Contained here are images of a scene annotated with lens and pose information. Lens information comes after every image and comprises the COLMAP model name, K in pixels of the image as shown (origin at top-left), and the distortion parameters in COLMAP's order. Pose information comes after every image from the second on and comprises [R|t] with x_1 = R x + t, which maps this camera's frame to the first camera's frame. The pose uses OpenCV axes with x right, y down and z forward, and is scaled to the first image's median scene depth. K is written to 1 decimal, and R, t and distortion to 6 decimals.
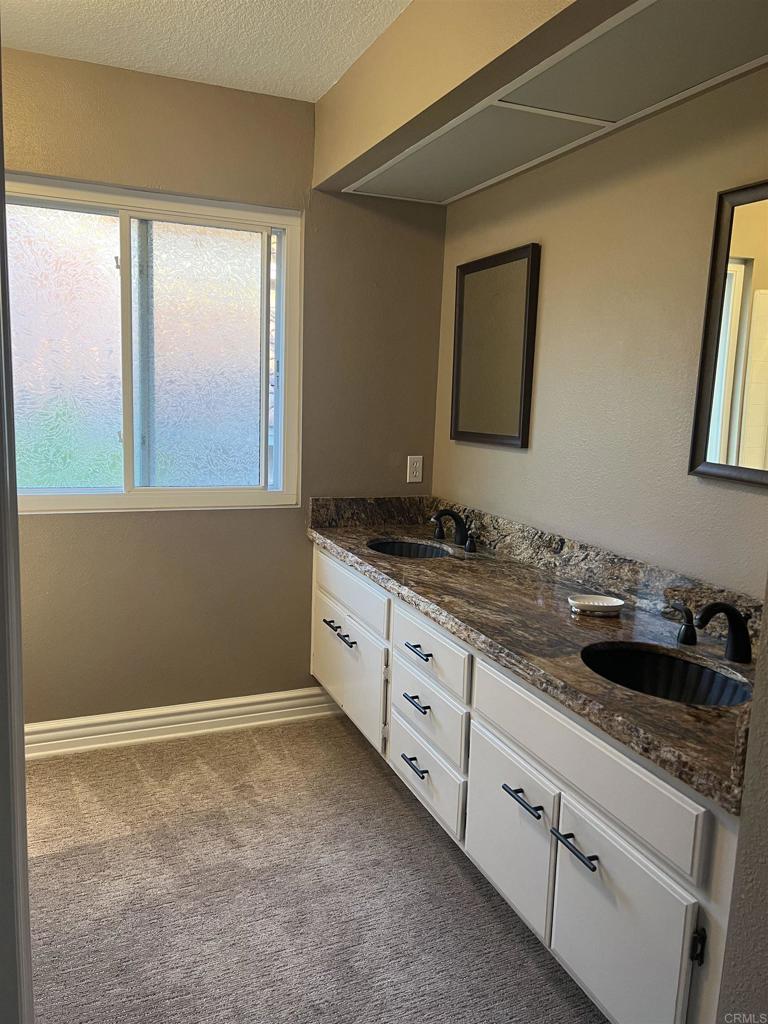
lens RADIAL K [[772.3, 0, 384.1], [0, 772.3, 510.2], [0, 0, 1]] dist [0.037940, -0.034841]
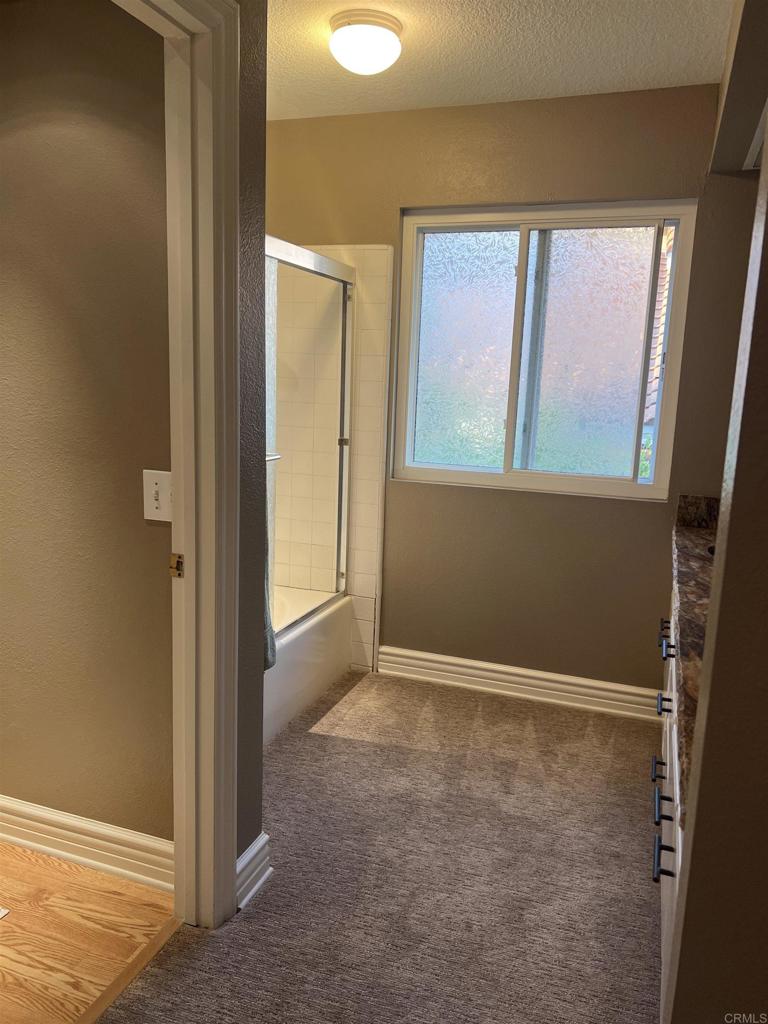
lens RADIAL K [[772.3, 0, 382.0], [0, 772.3, 513.2], [0, 0, 1]] dist [0.037940, -0.034841]
pose [[0.736455, 0.108750, -0.667689, 0.326889], [-0.112218, 0.992959, 0.037953, 0.014561], [0.667115, 0.046976, 0.743473, 0.037301]]
